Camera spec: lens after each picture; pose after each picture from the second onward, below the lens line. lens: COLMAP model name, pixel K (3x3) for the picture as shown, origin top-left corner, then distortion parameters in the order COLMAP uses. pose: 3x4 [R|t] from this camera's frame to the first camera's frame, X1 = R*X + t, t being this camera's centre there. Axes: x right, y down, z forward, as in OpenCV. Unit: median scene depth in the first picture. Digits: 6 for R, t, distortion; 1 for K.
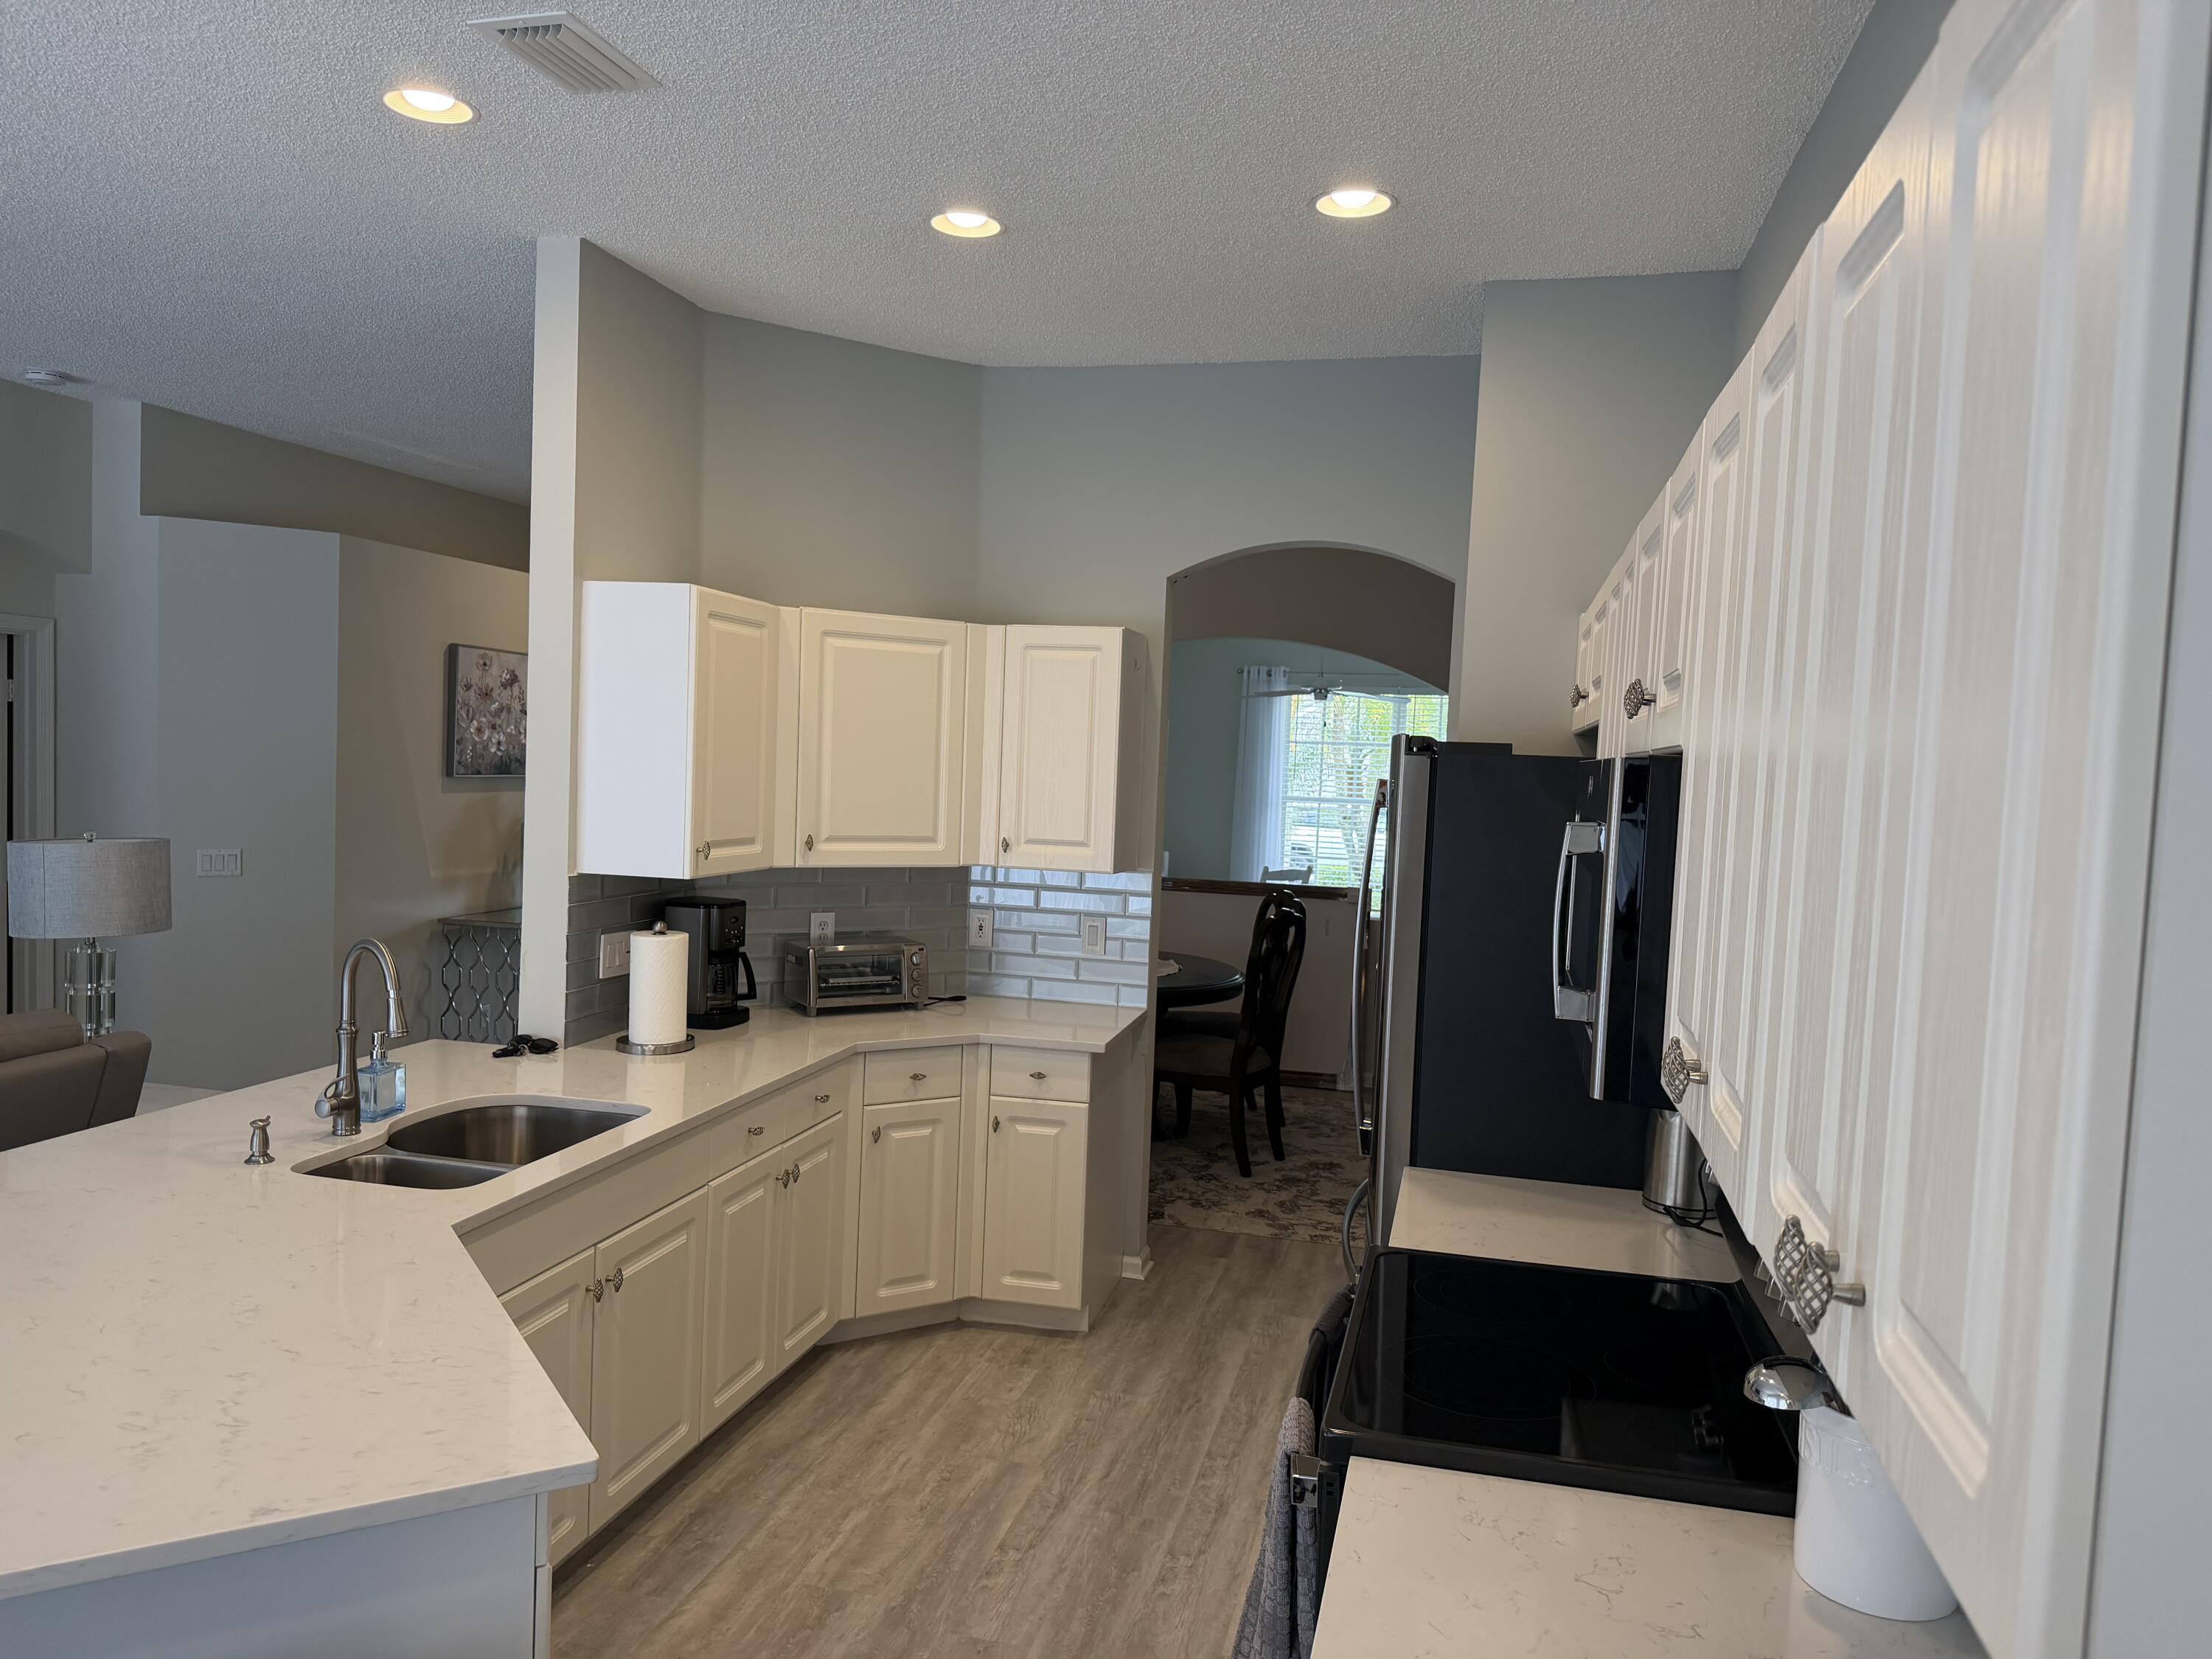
lens RADIAL K [[1528.5, 0, 1100.4], [0, 1528.5, 842.6], [0, 0, 1]] dist [0.105276, -0.189642]
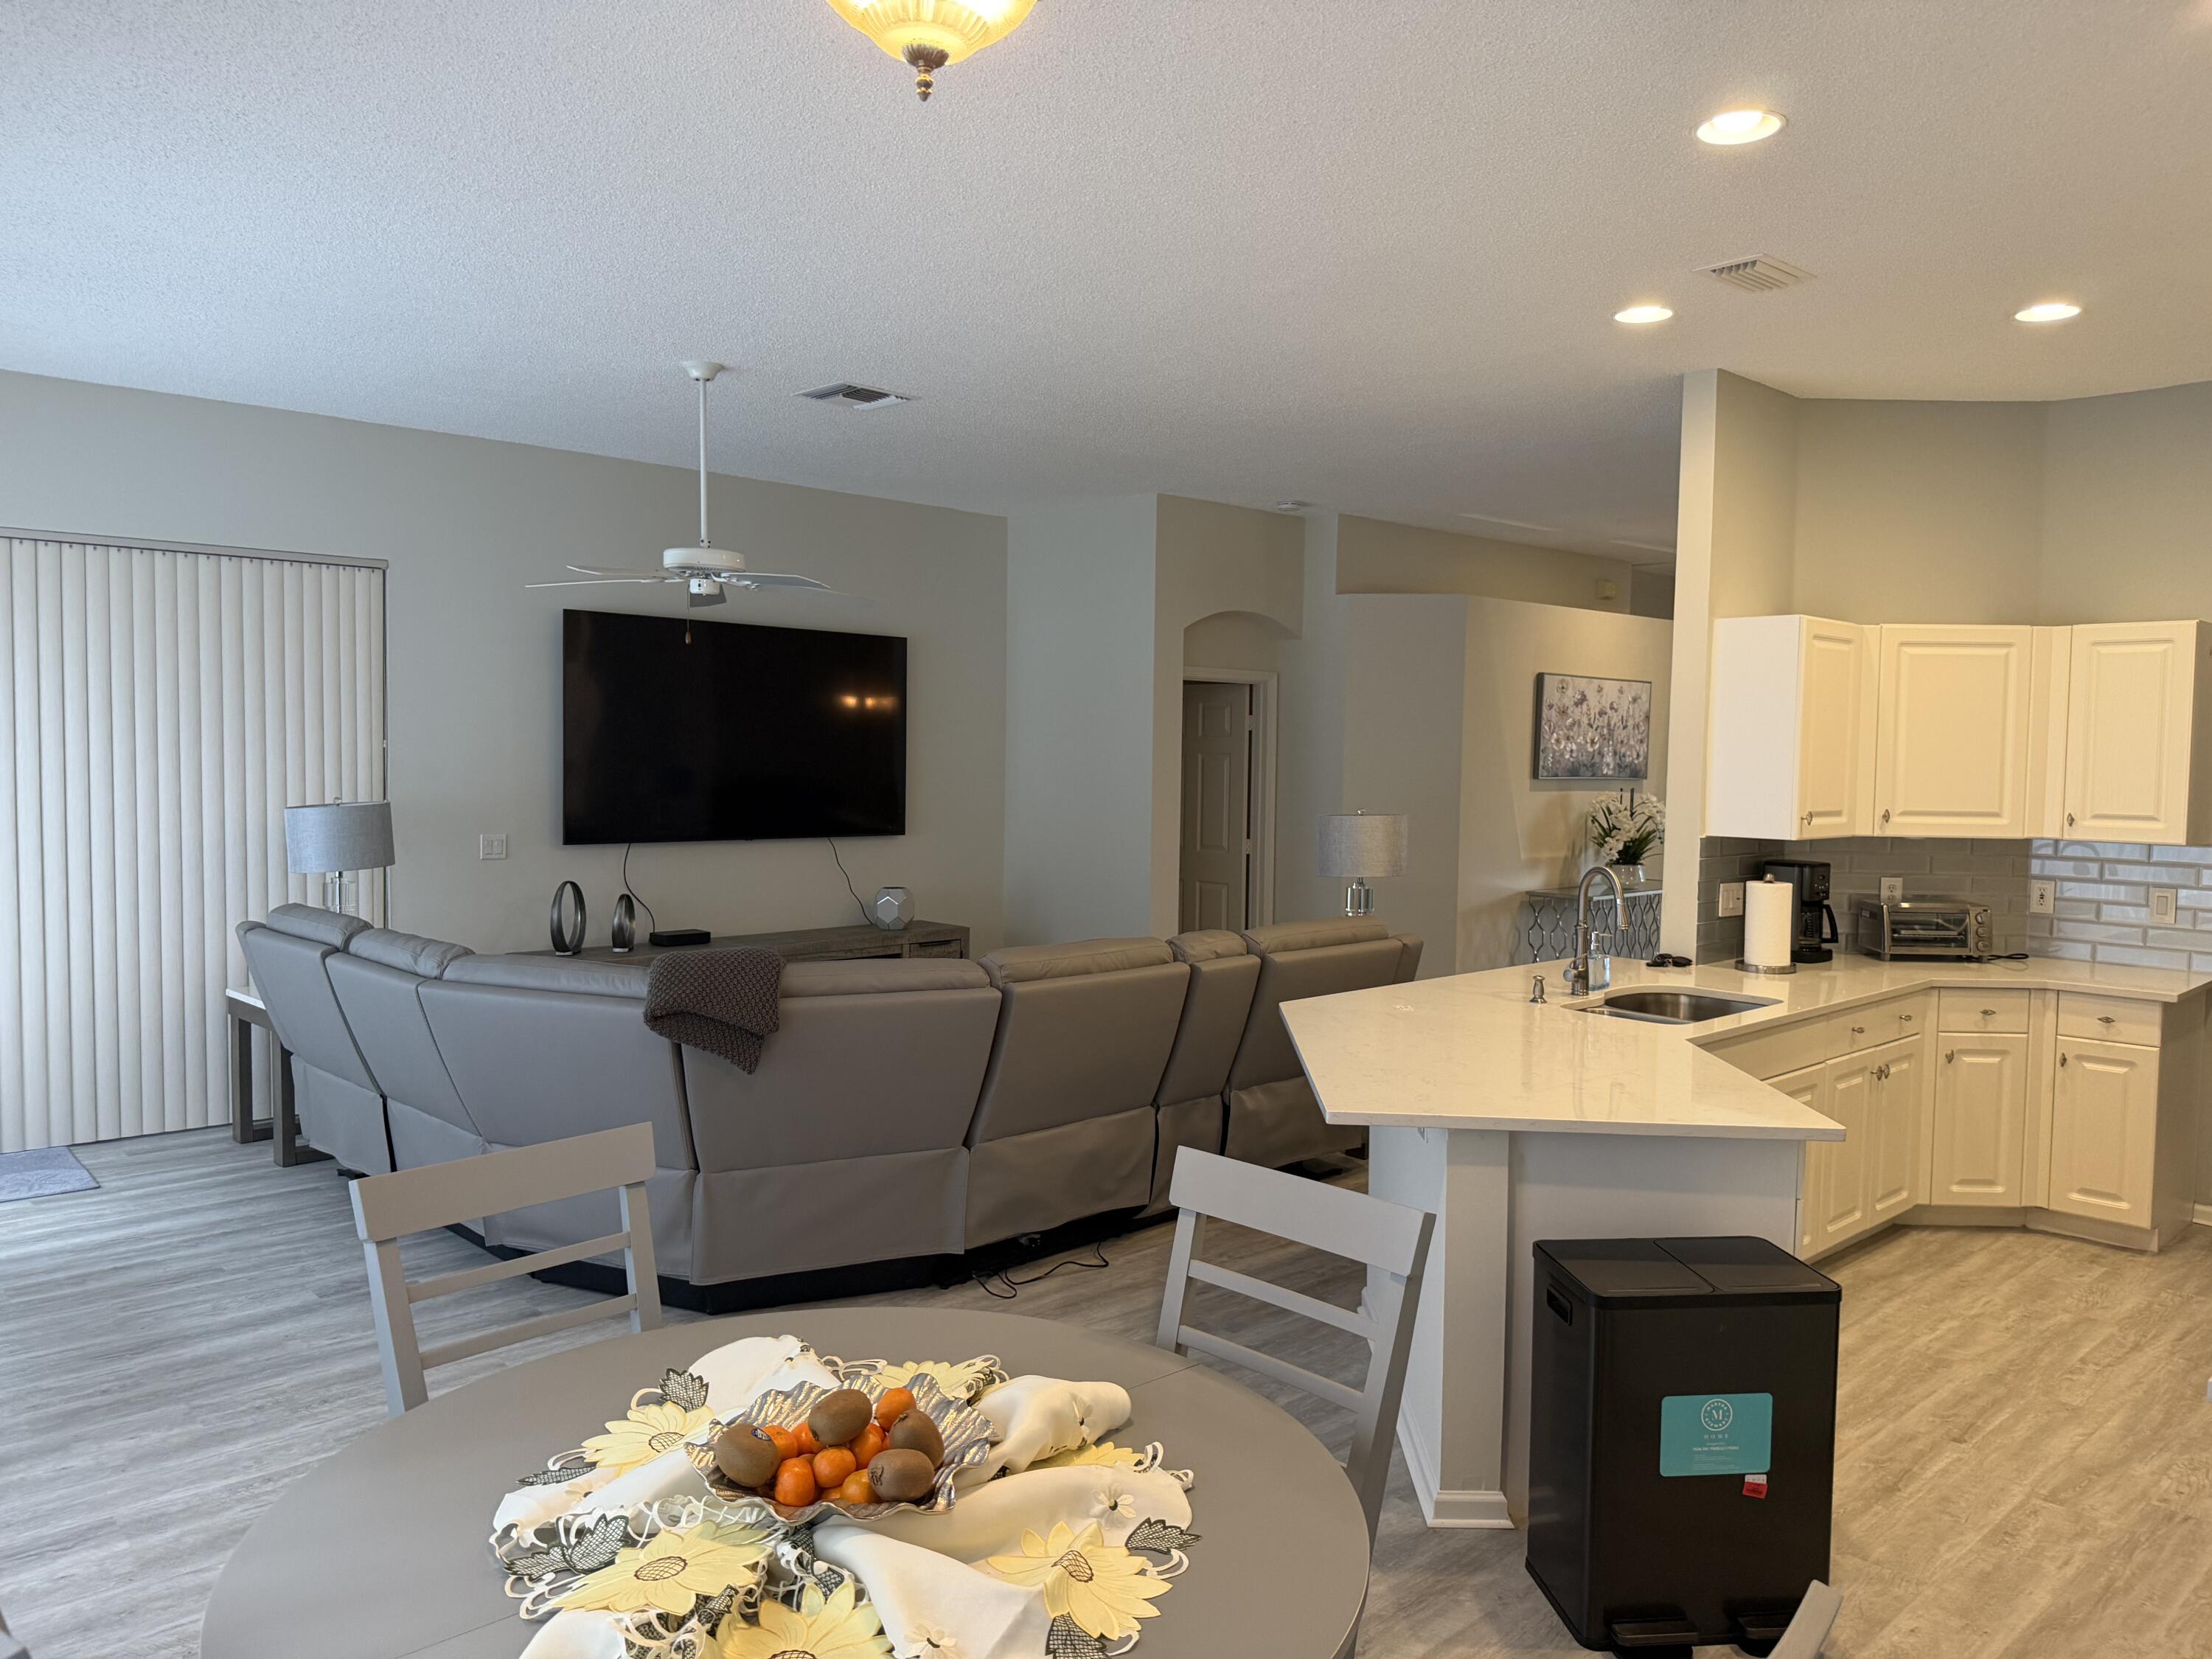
lens RADIAL K [[1503.9, 0, 1106.0], [0, 1503.9, 829.5], [0, 0, 1]] dist [-0.007080, -0.021653]
pose [[0.820285, 0.000570, -0.571954, -0.017153], [-0.011585, 0.999811, -0.015618, 0.036796], [0.571837, 0.019438, 0.820137, -0.335803]]
